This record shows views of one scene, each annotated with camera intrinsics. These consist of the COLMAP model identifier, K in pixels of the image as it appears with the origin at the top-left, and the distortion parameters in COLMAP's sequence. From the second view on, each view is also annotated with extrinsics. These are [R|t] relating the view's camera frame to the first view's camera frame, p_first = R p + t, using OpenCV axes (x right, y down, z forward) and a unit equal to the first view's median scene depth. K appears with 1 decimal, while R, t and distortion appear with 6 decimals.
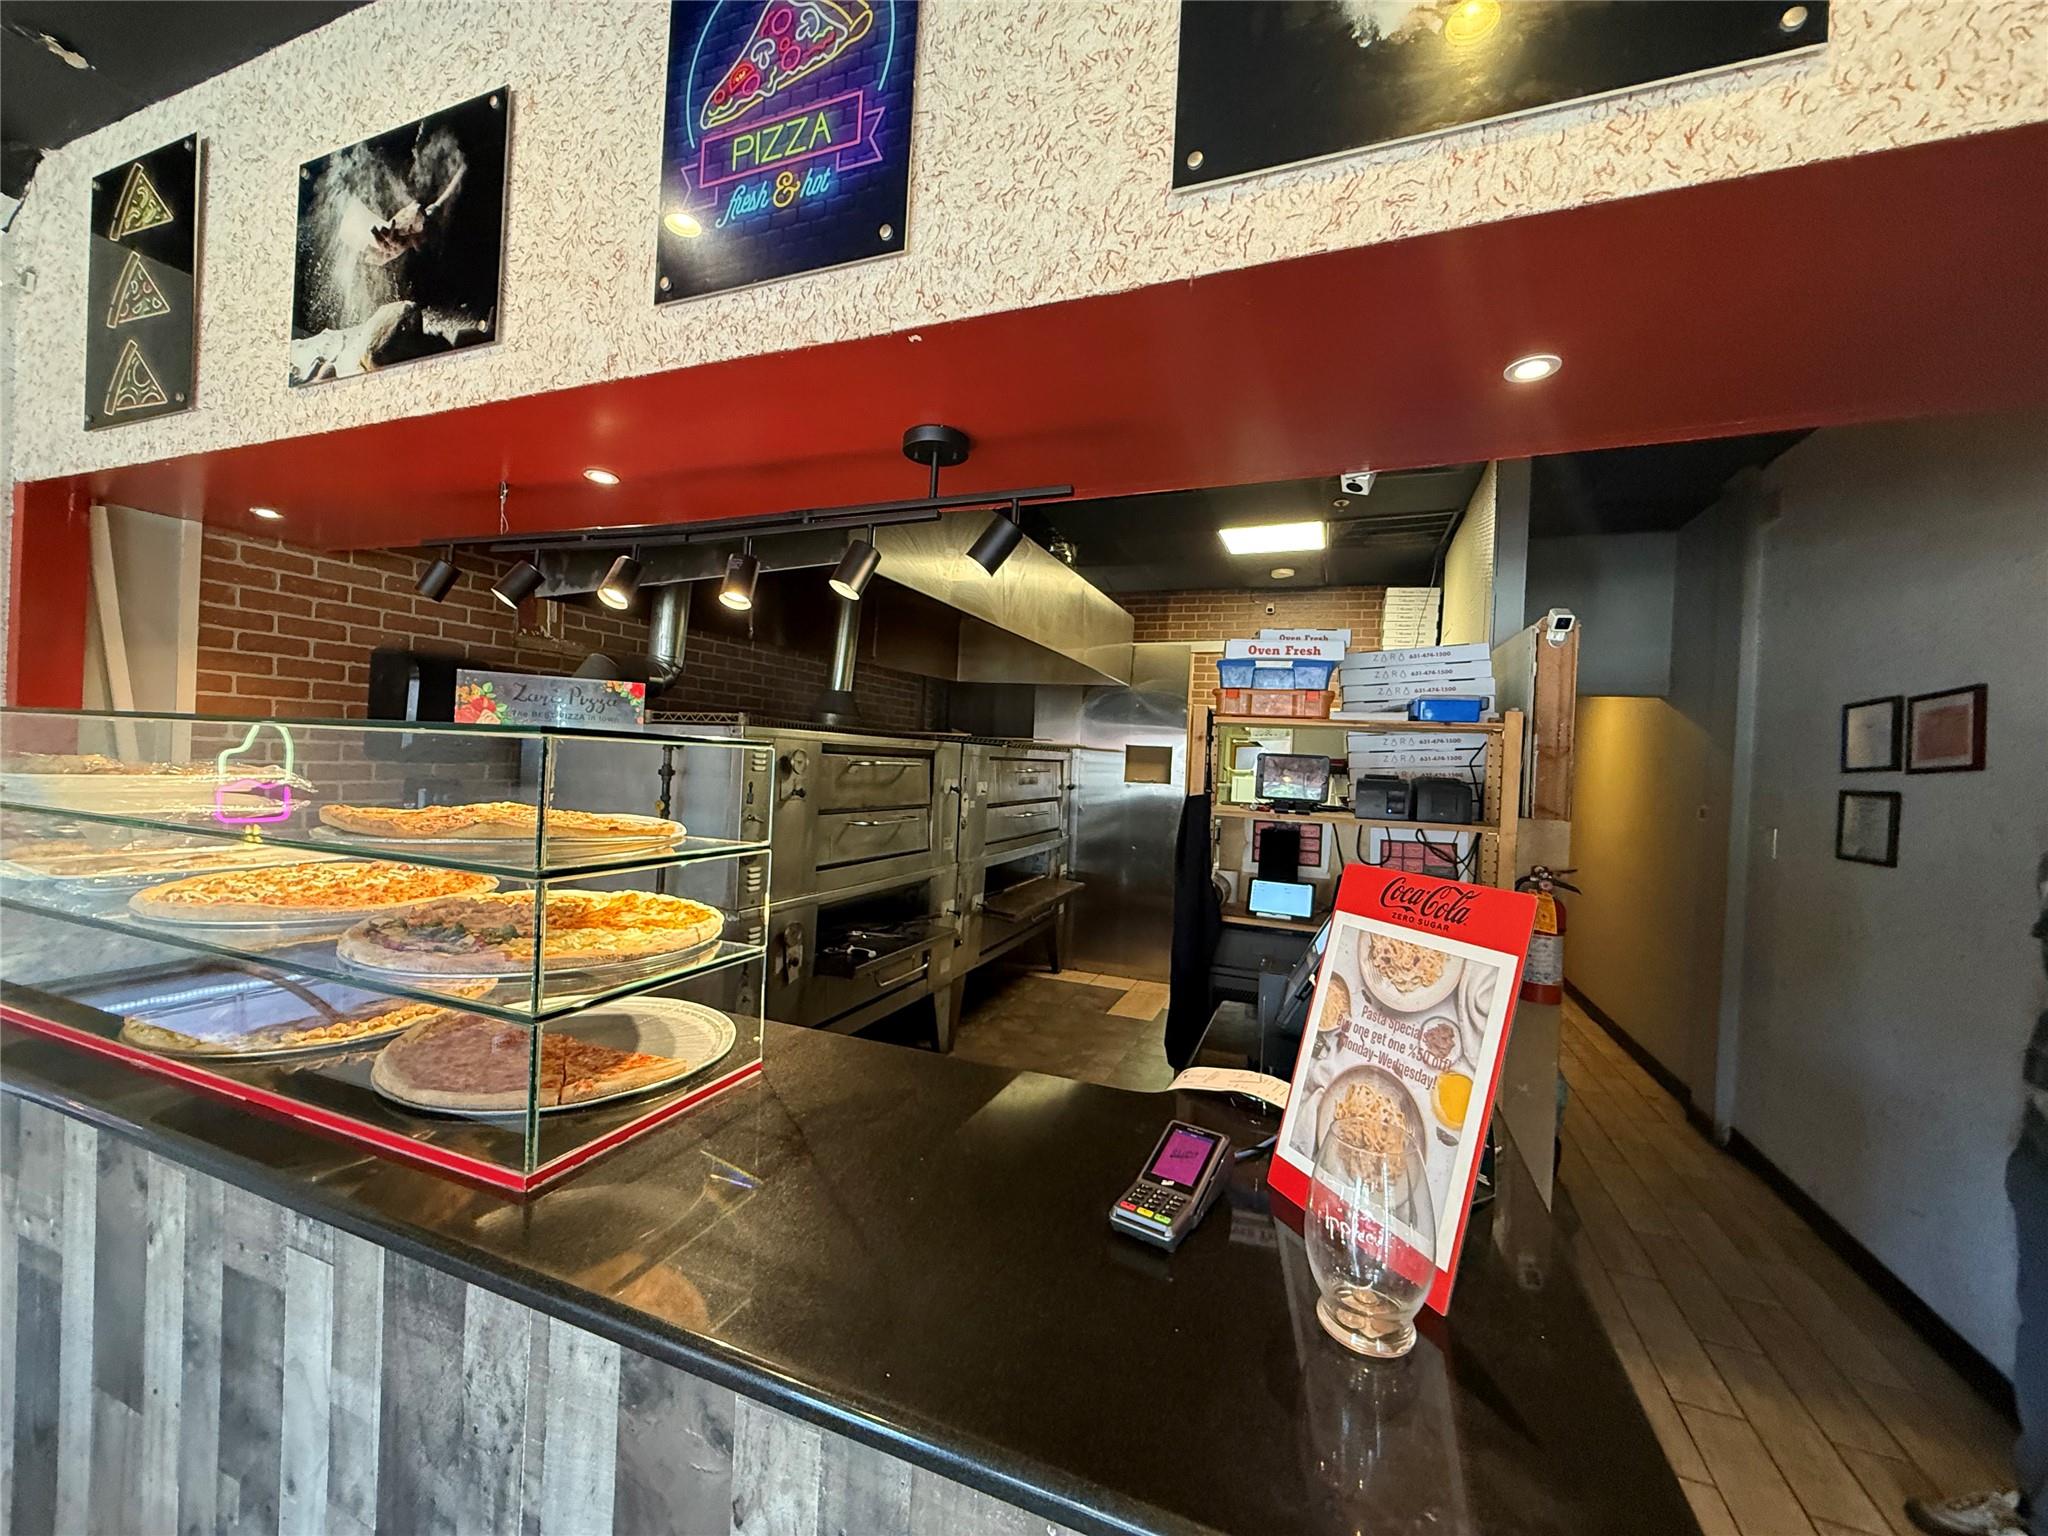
lens RADIAL K [[811.0, 0, 1013.8], [0, 811.0, 761.1], [0, 0, 1]] dist [-0.001770, -0.000038]
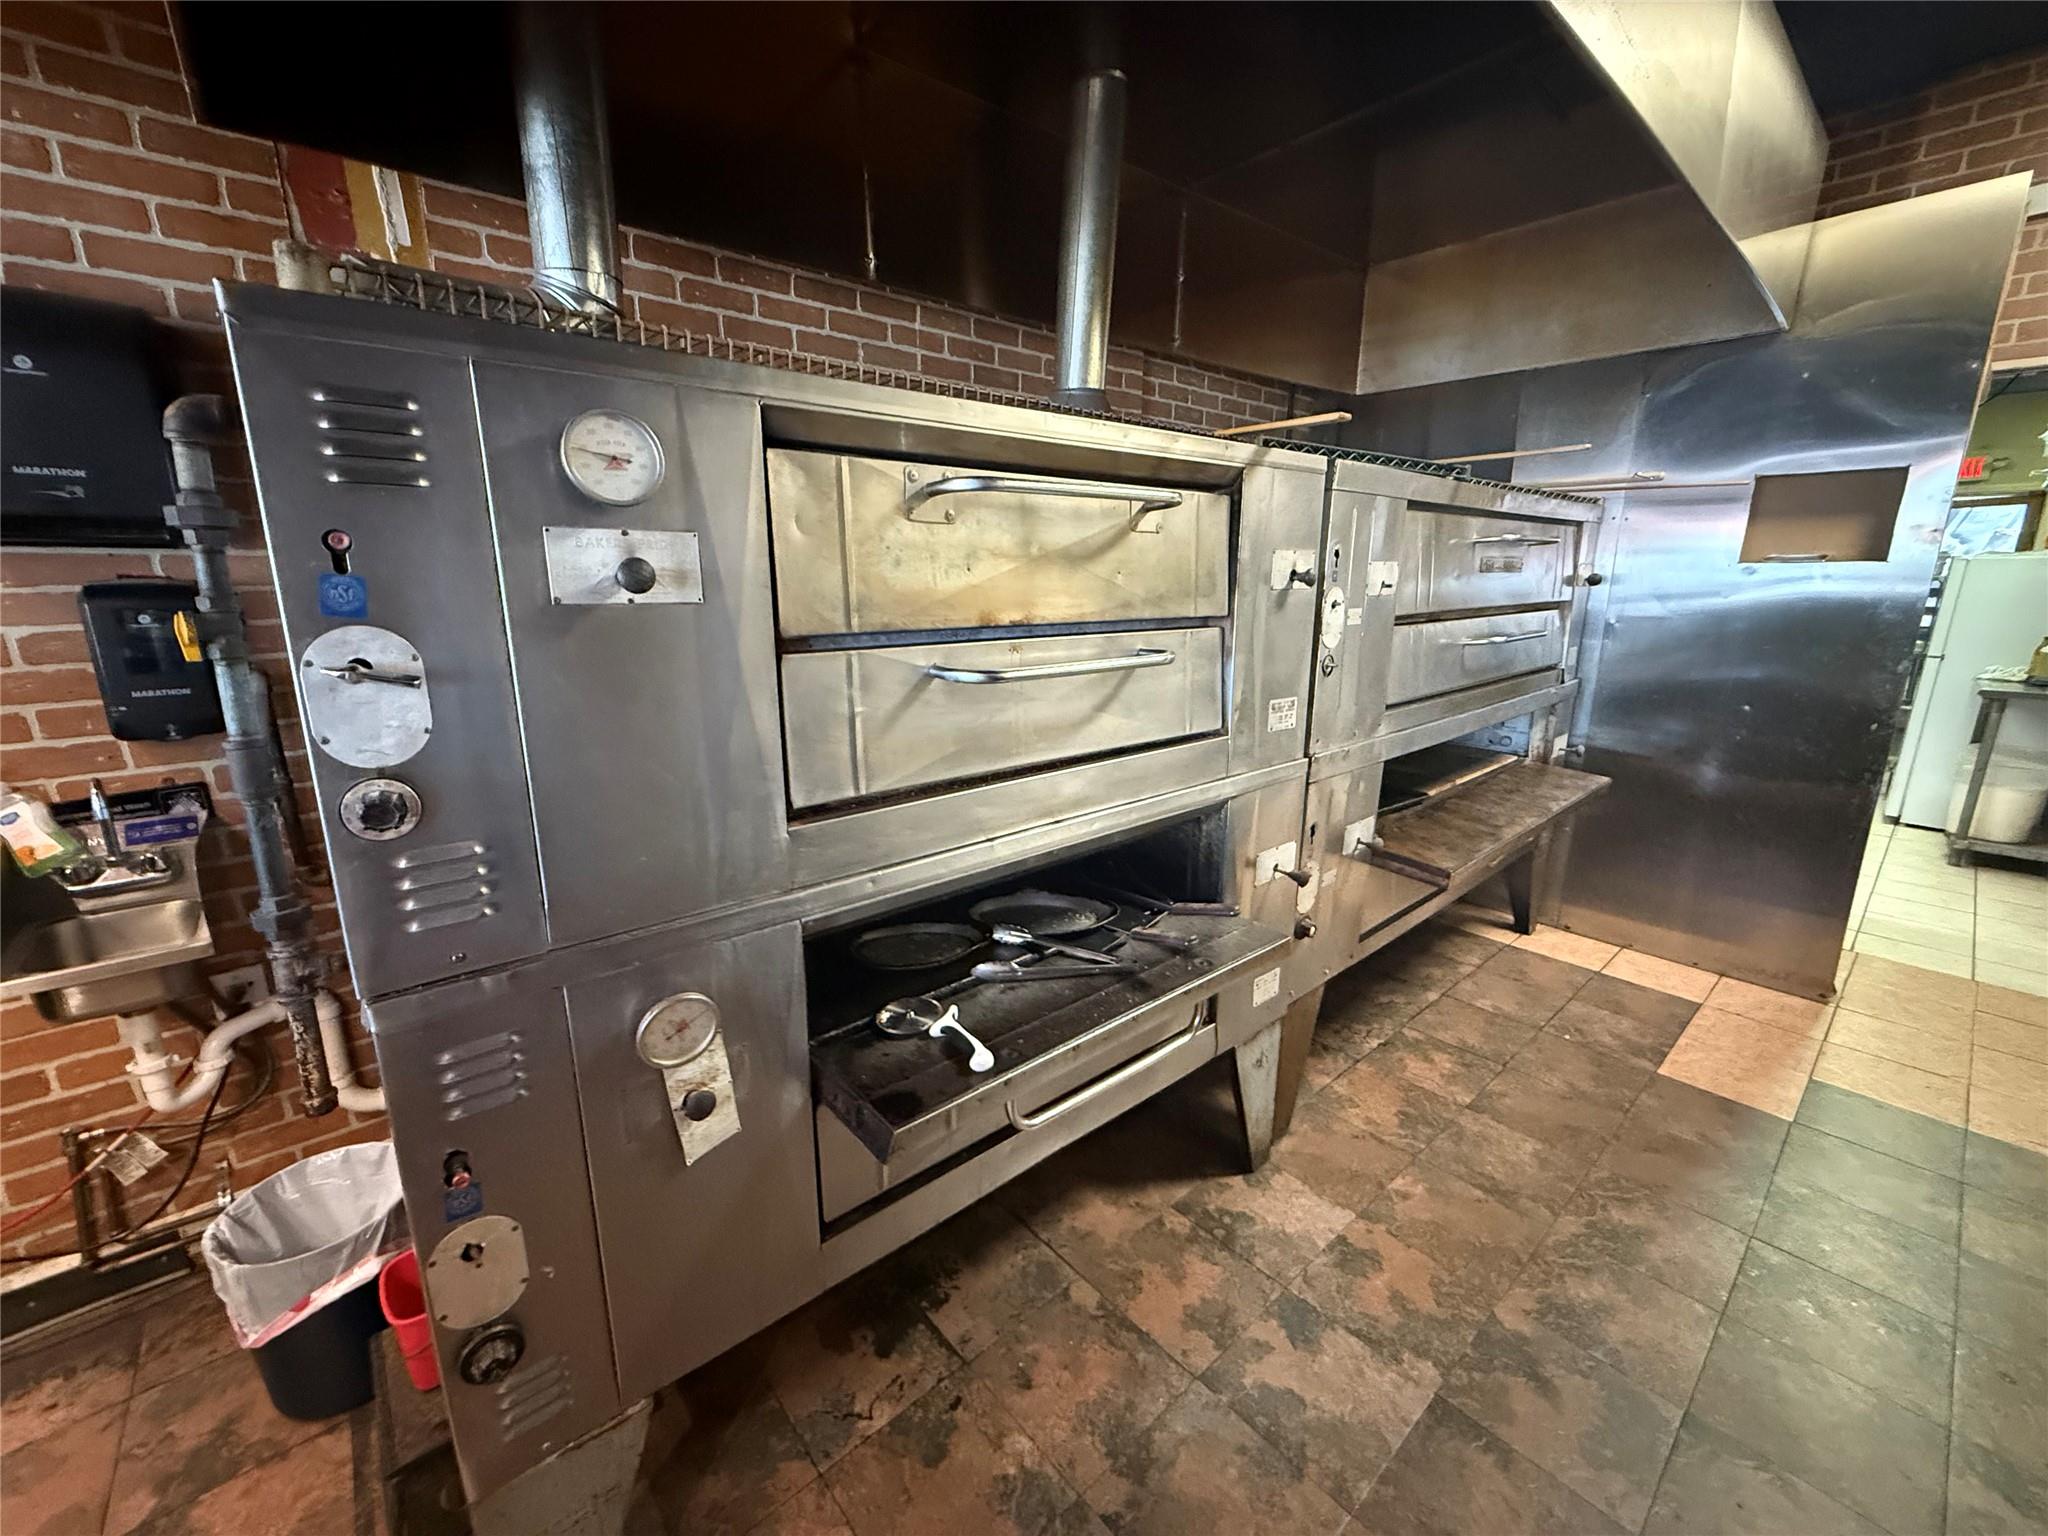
lens RADIAL K [[811.0, 0, 1013.8], [0, 811.0, 761.1], [0, 0, 1]] dist [-0.001770, -0.000038]
pose [[0.885437, 0.058581, -0.461052, -0.008658], [0.041167, 0.978239, 0.203355, 0.030377], [0.462932, -0.199038, 0.863758, 0.483129]]
